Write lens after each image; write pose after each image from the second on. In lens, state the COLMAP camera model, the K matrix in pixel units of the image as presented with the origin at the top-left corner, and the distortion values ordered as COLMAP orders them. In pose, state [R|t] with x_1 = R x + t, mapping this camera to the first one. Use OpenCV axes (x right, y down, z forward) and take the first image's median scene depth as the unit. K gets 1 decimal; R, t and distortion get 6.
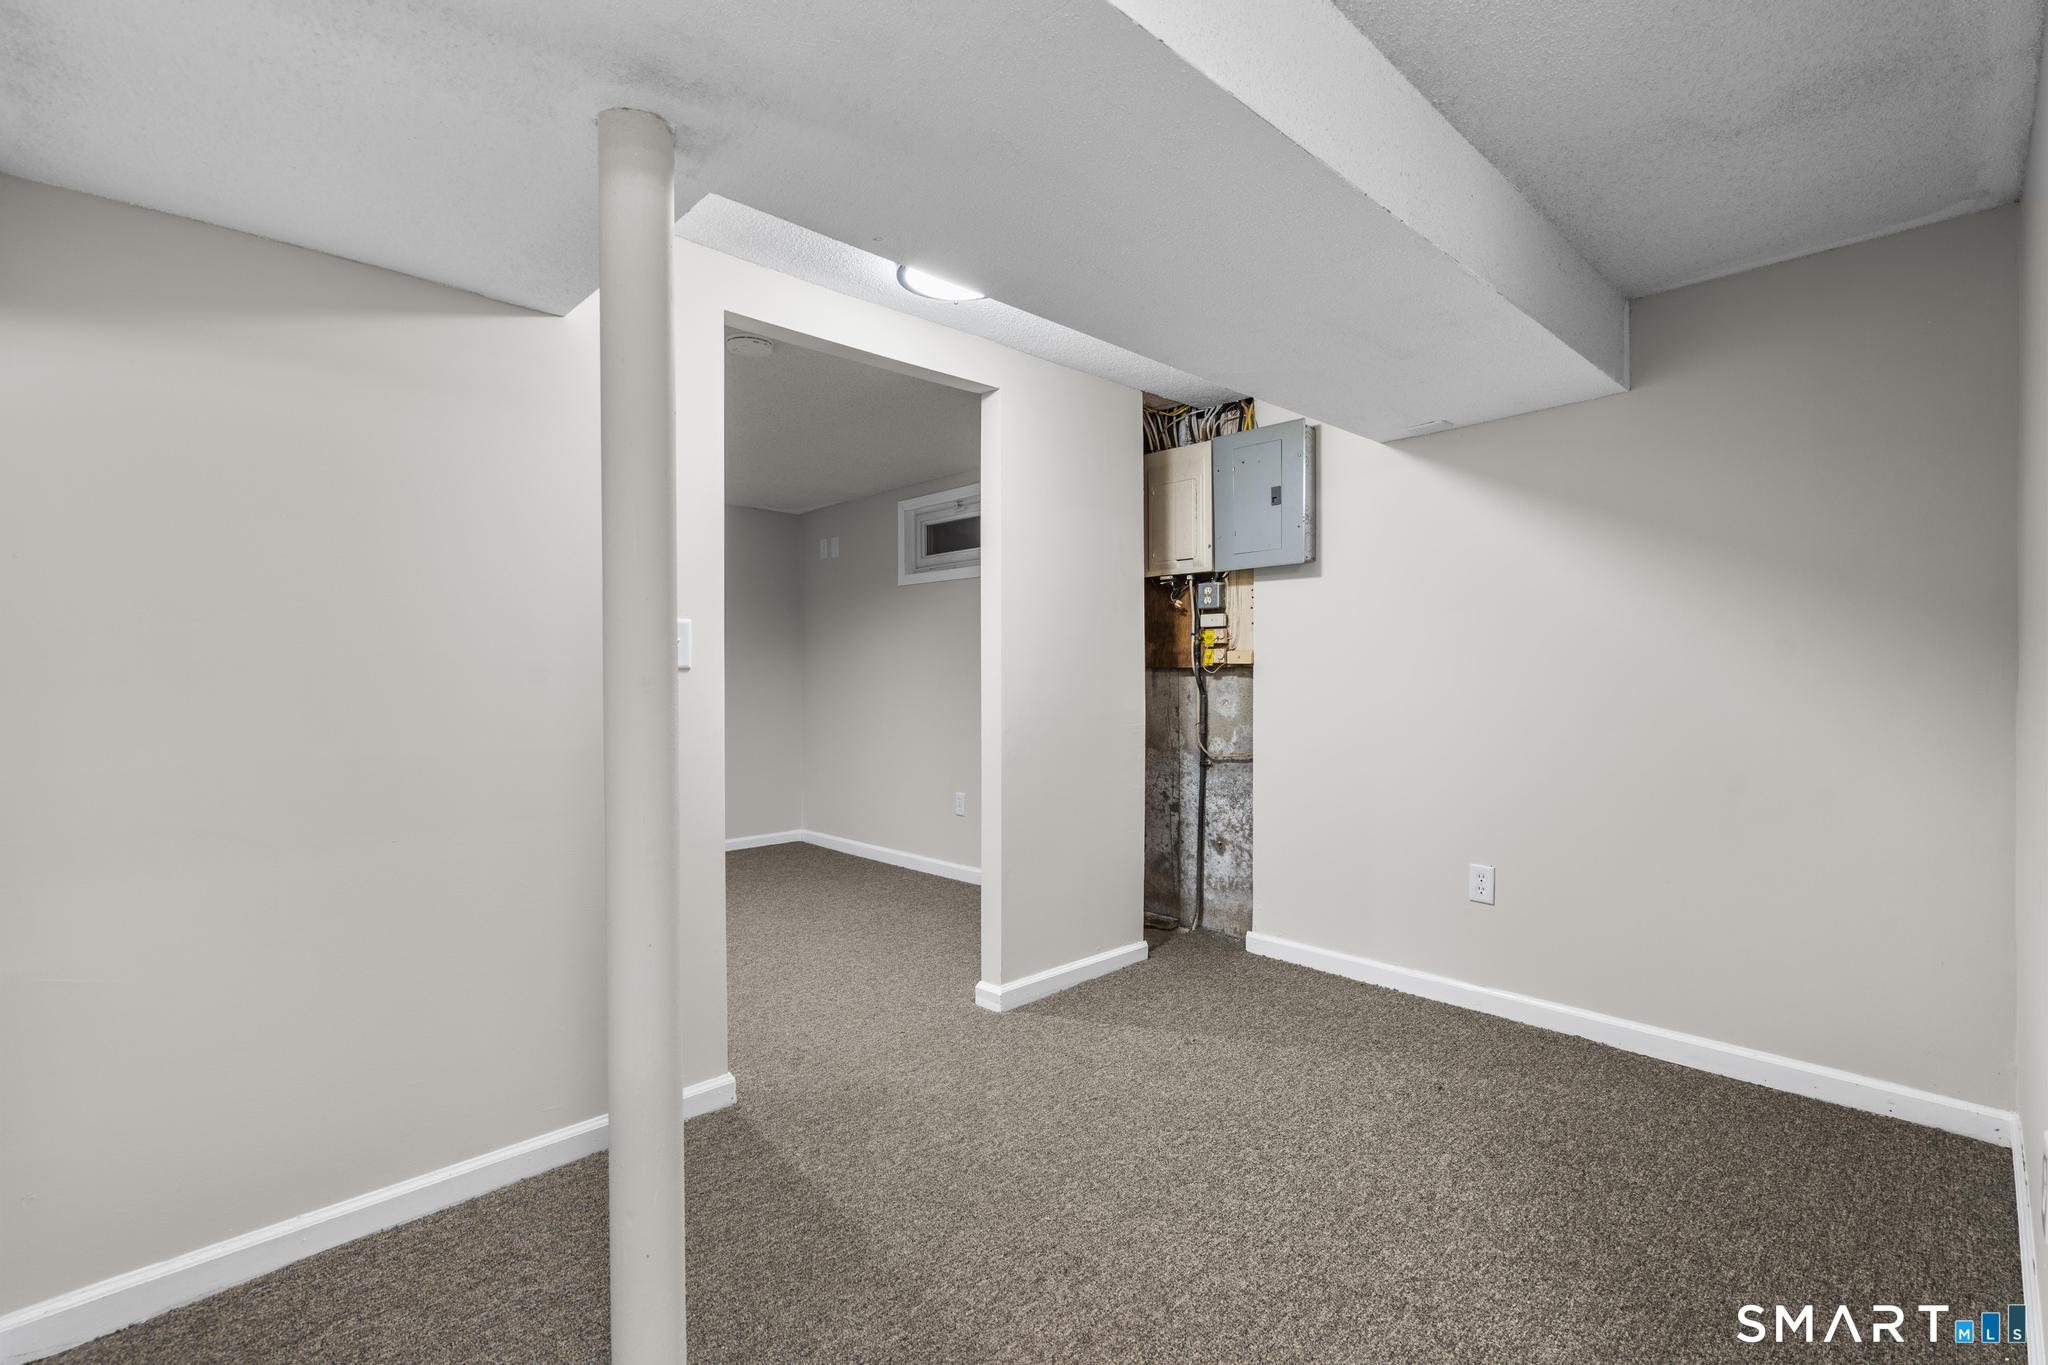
lens RADIAL K [[910.5, 0, 1023.4], [0, 910.5, 682.9], [0, 0, 1]] dist [-0.003697, 0.000983]
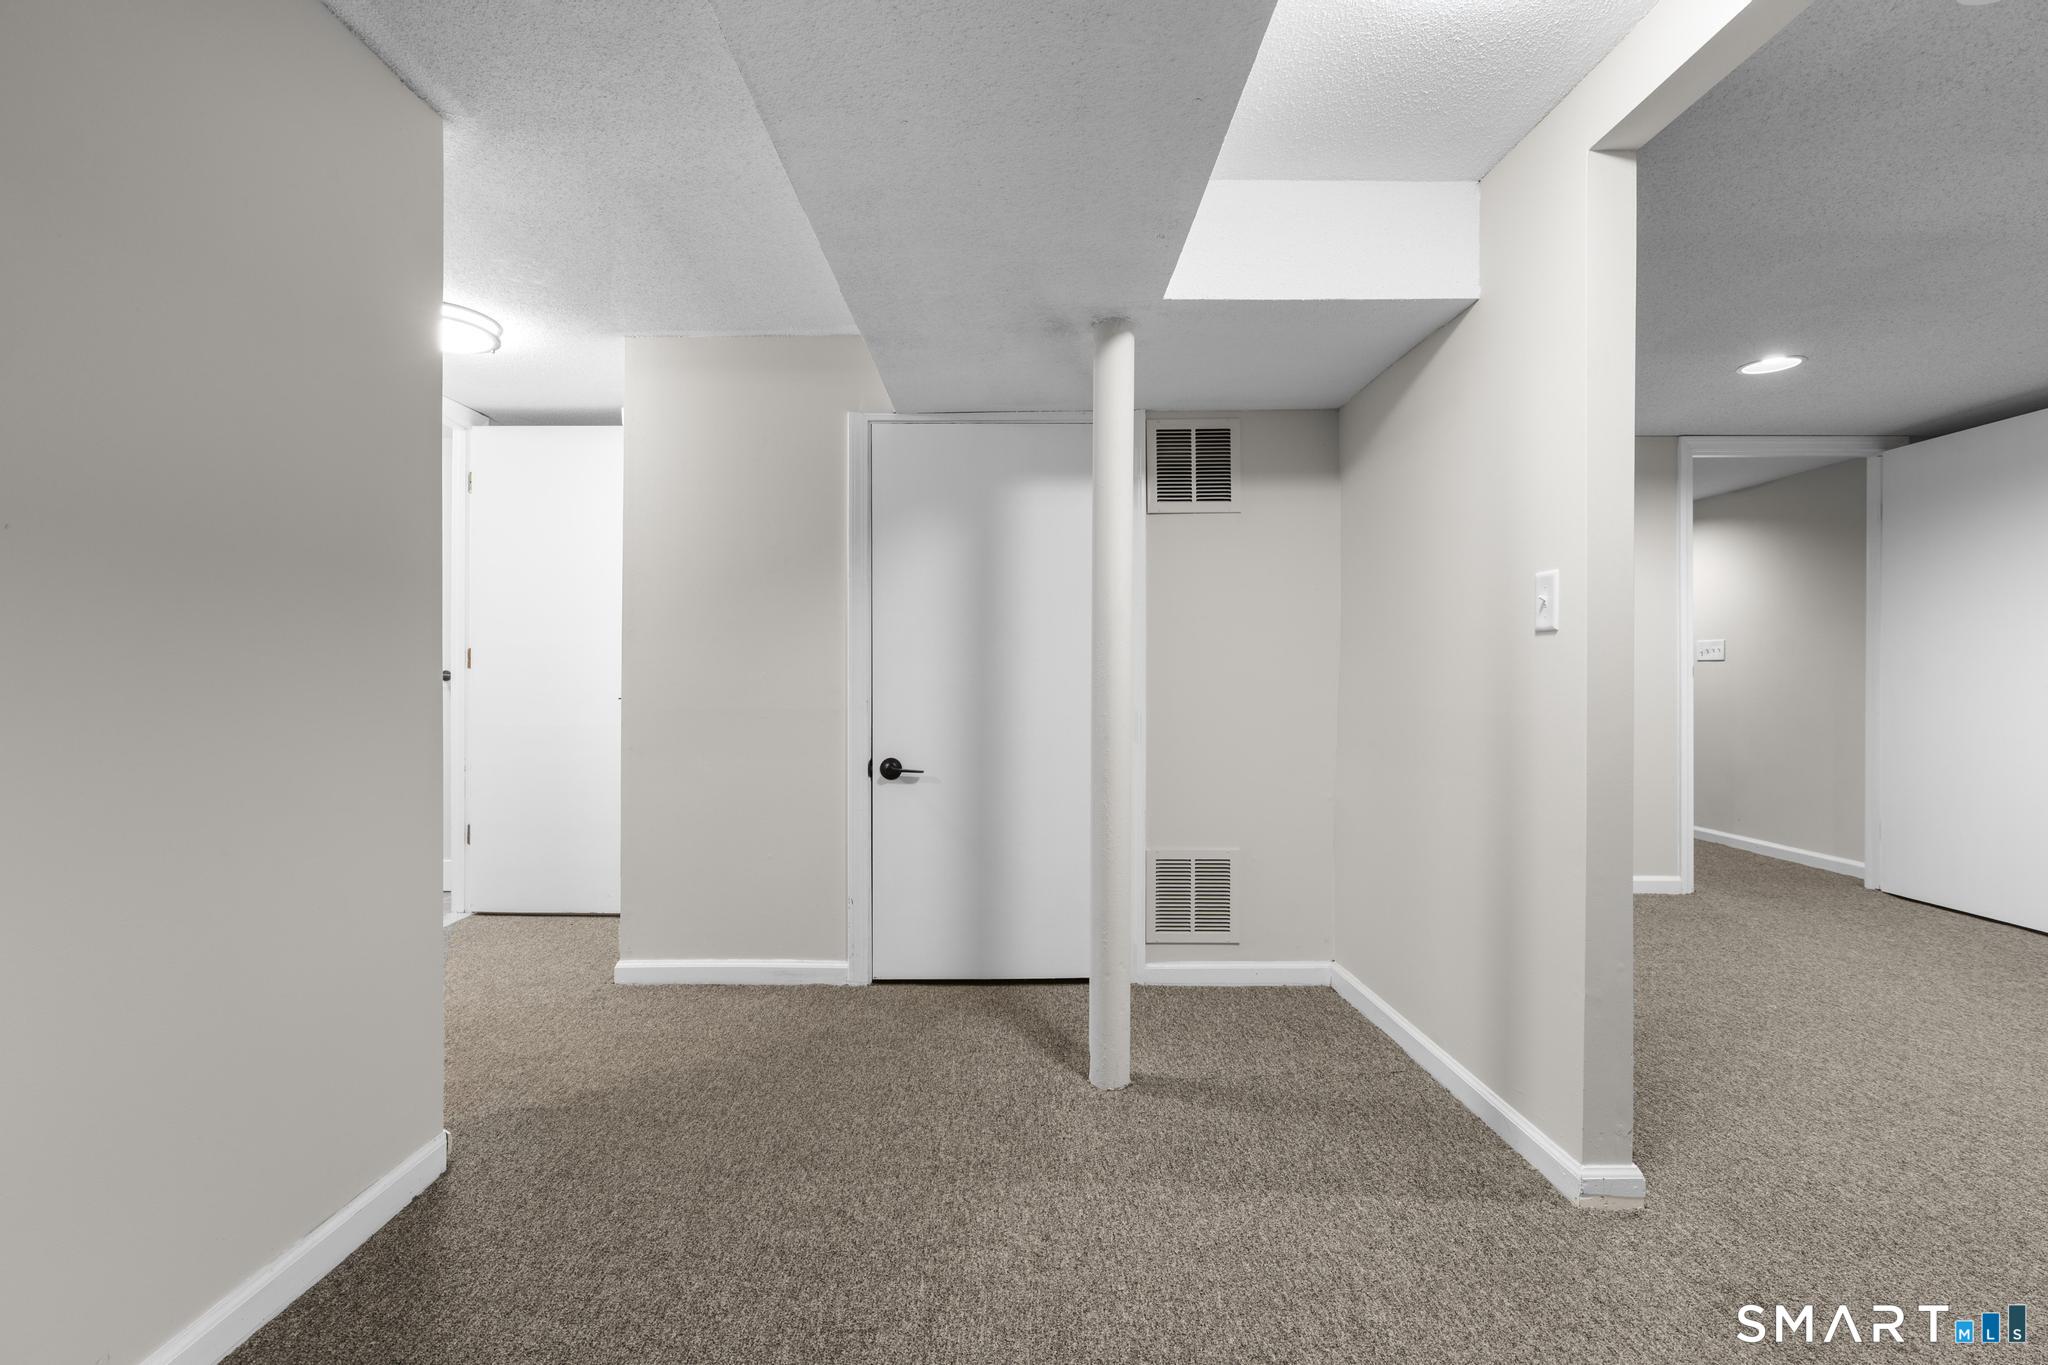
lens RADIAL K [[910.5, 0, 1021.9], [0, 910.5, 674.6], [0, 0, 1]] dist [-0.003697, 0.000983]
pose [[-0.687543, 0.000171, -0.726143, 0.687648], [-0.007540, 0.999944, 0.007374, 0.026812], [0.726104, 0.010545, -0.687504, 1.497182]]
